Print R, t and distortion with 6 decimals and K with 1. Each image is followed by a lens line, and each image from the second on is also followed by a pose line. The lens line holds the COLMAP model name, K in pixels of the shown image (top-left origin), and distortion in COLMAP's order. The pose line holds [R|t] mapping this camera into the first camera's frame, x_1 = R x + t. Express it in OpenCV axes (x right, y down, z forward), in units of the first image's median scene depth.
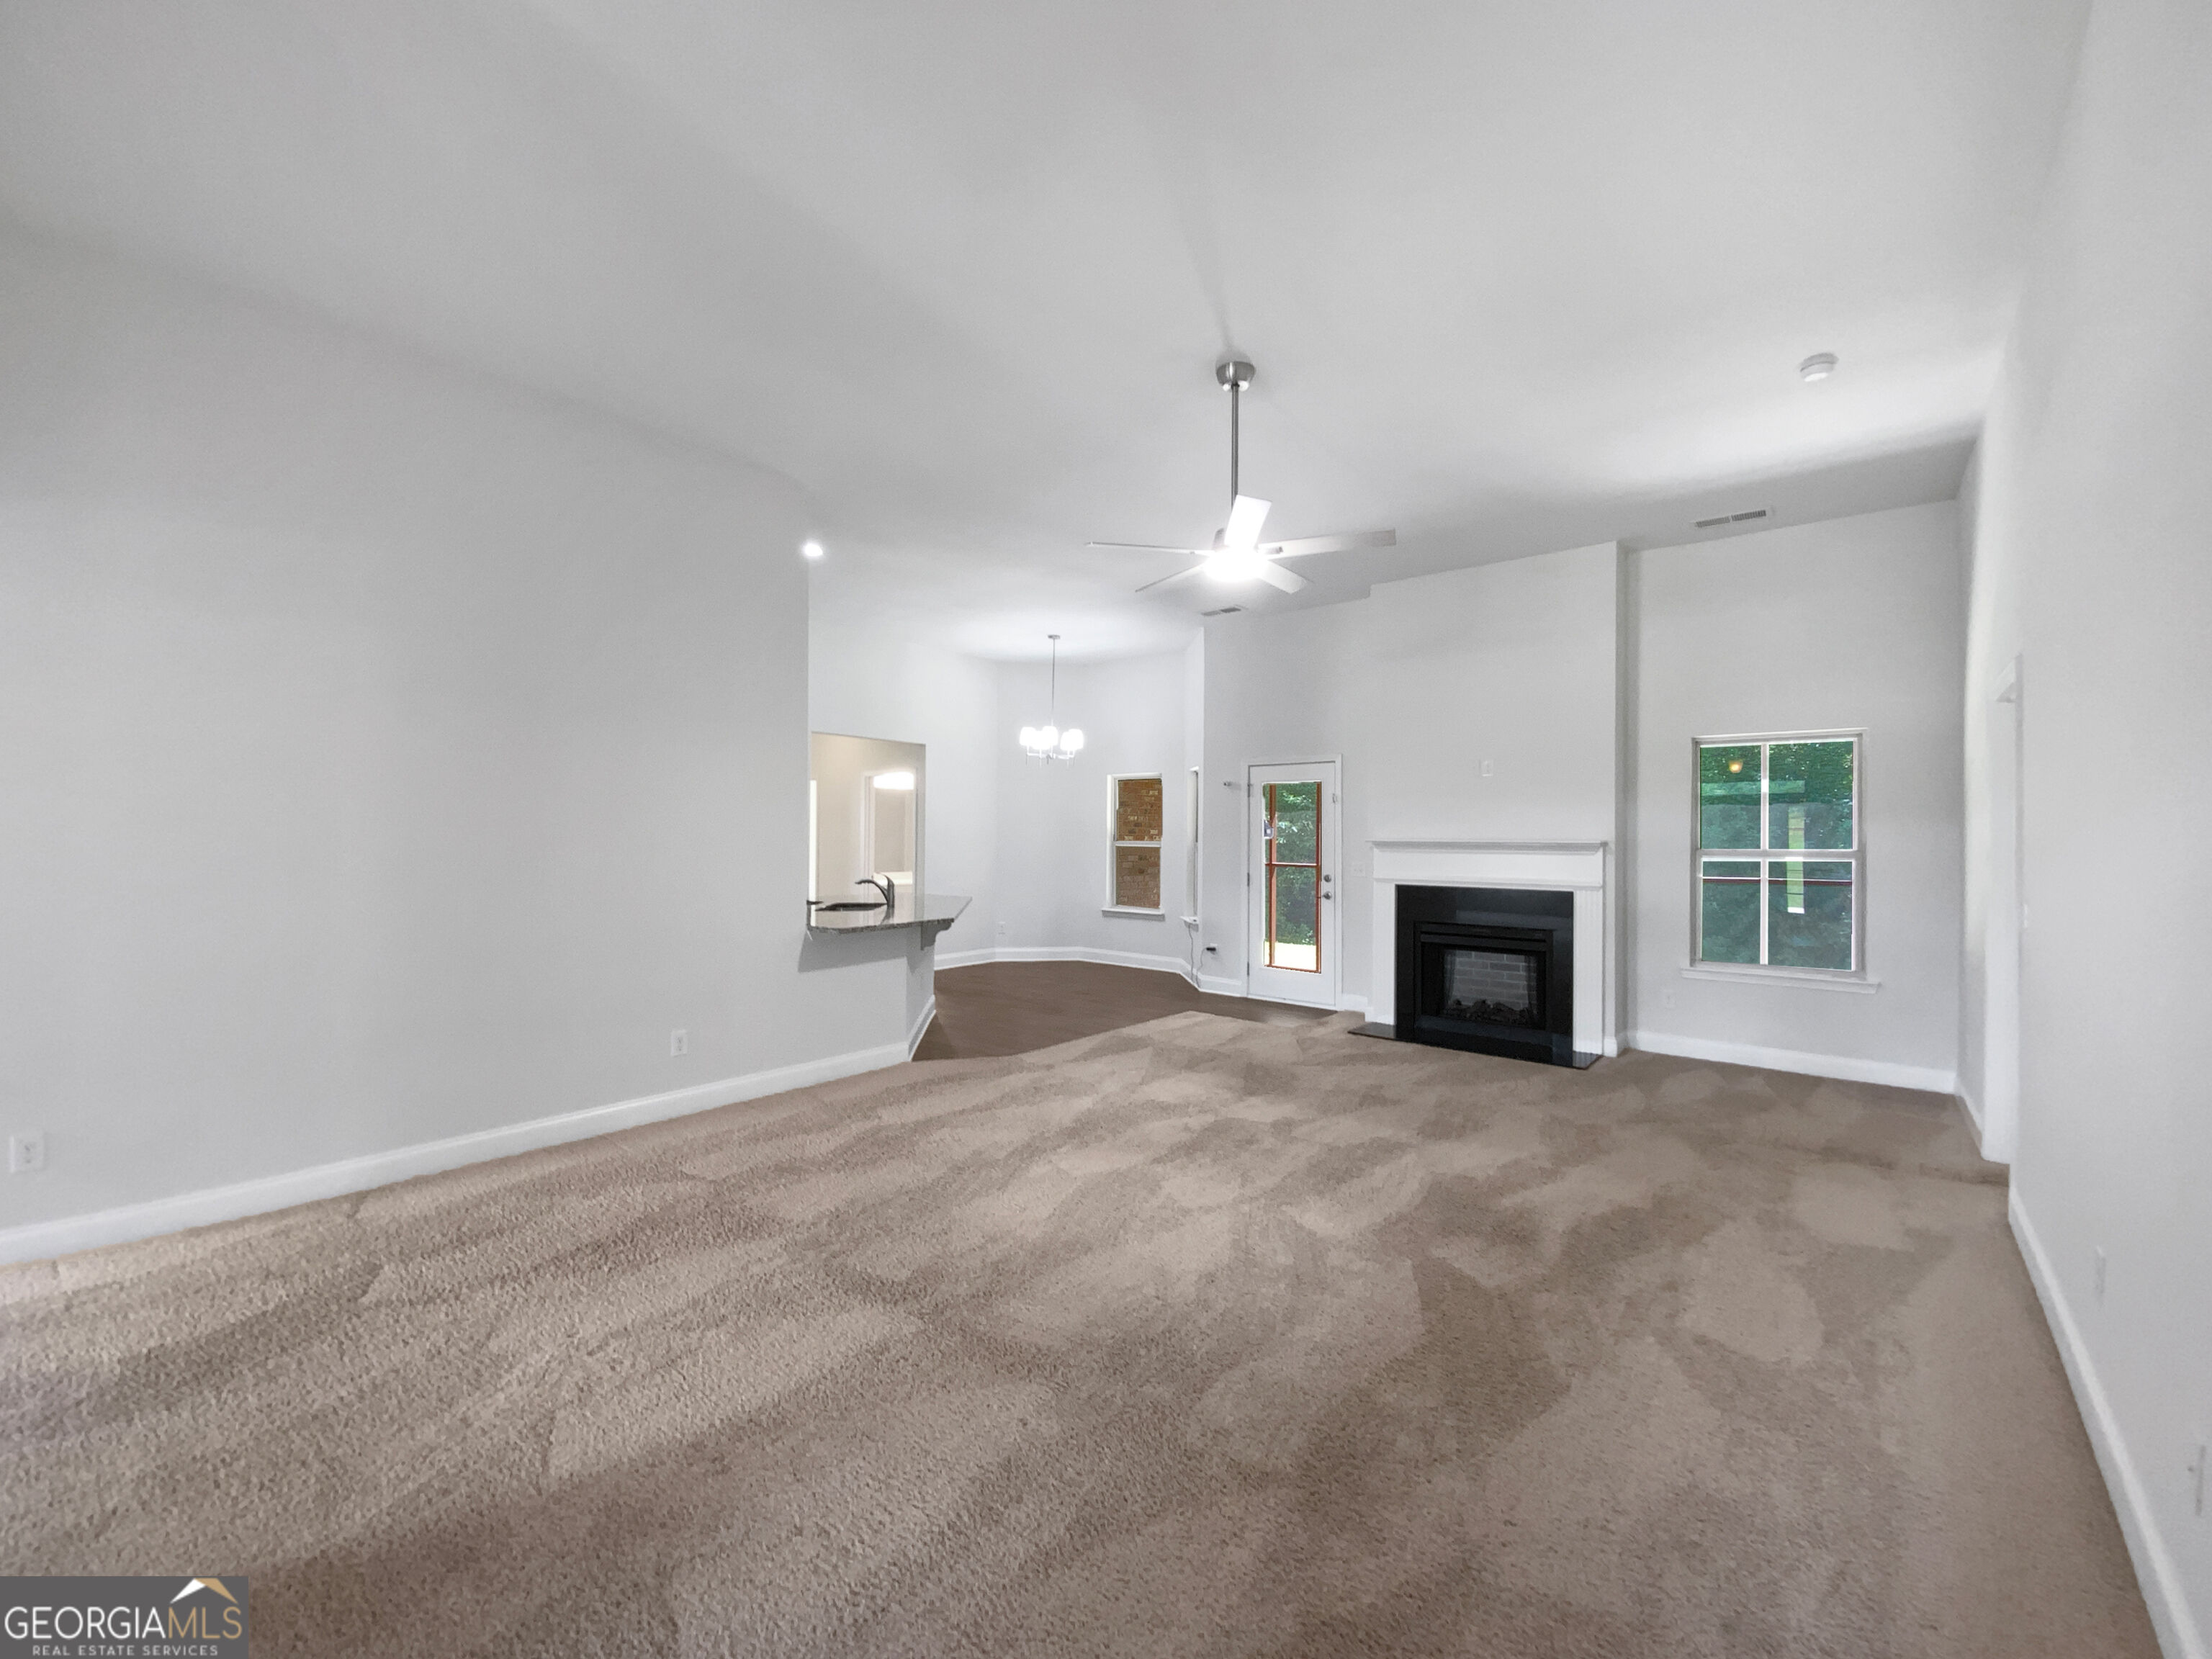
lens RADIAL K [[921.7, 0, 1123.0], [0, 921.7, 834.1], [0, 0, 1]] dist [0.009487, -0.006931]
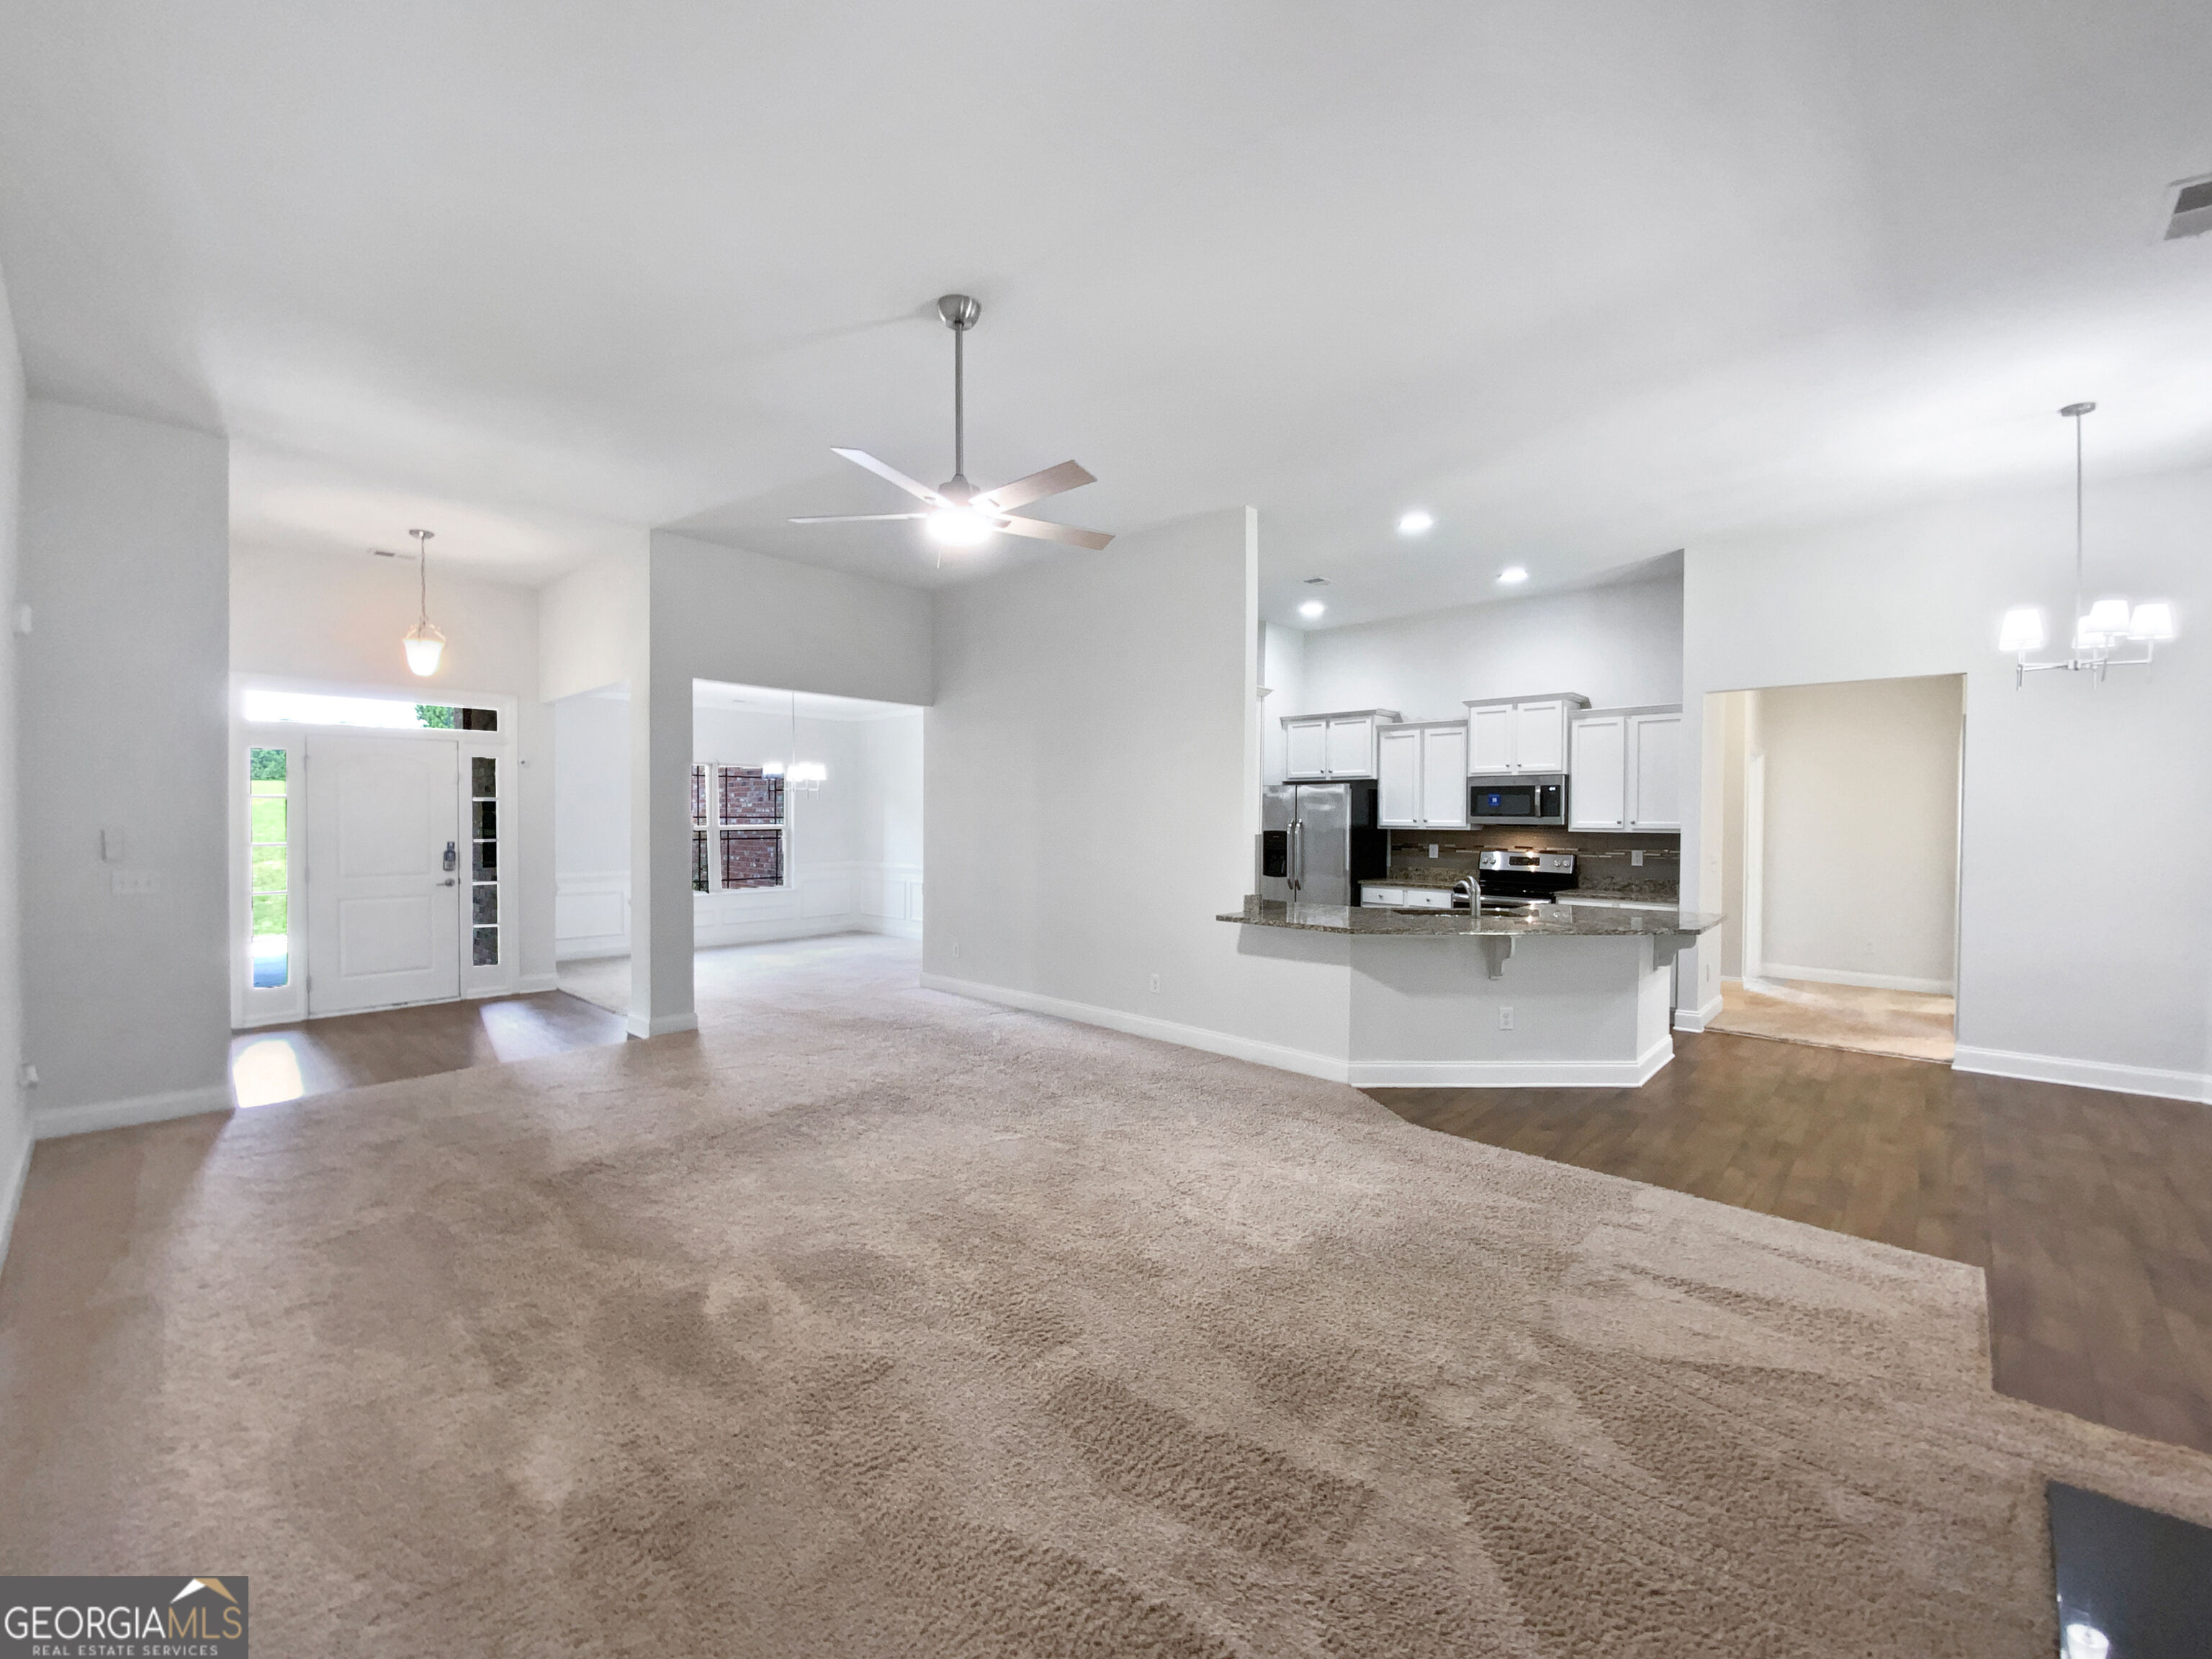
lens RADIAL K [[921.7, 0, 1097.5], [0, 921.7, 837.1], [0, 0, 1]] dist [0.009487, -0.006931]
pose [[-0.091419, 0.009579, -0.995766, 0.409444], [0.002535, 0.999953, 0.009386, -0.002372], [0.995809, -0.001667, -0.091439, 0.503009]]
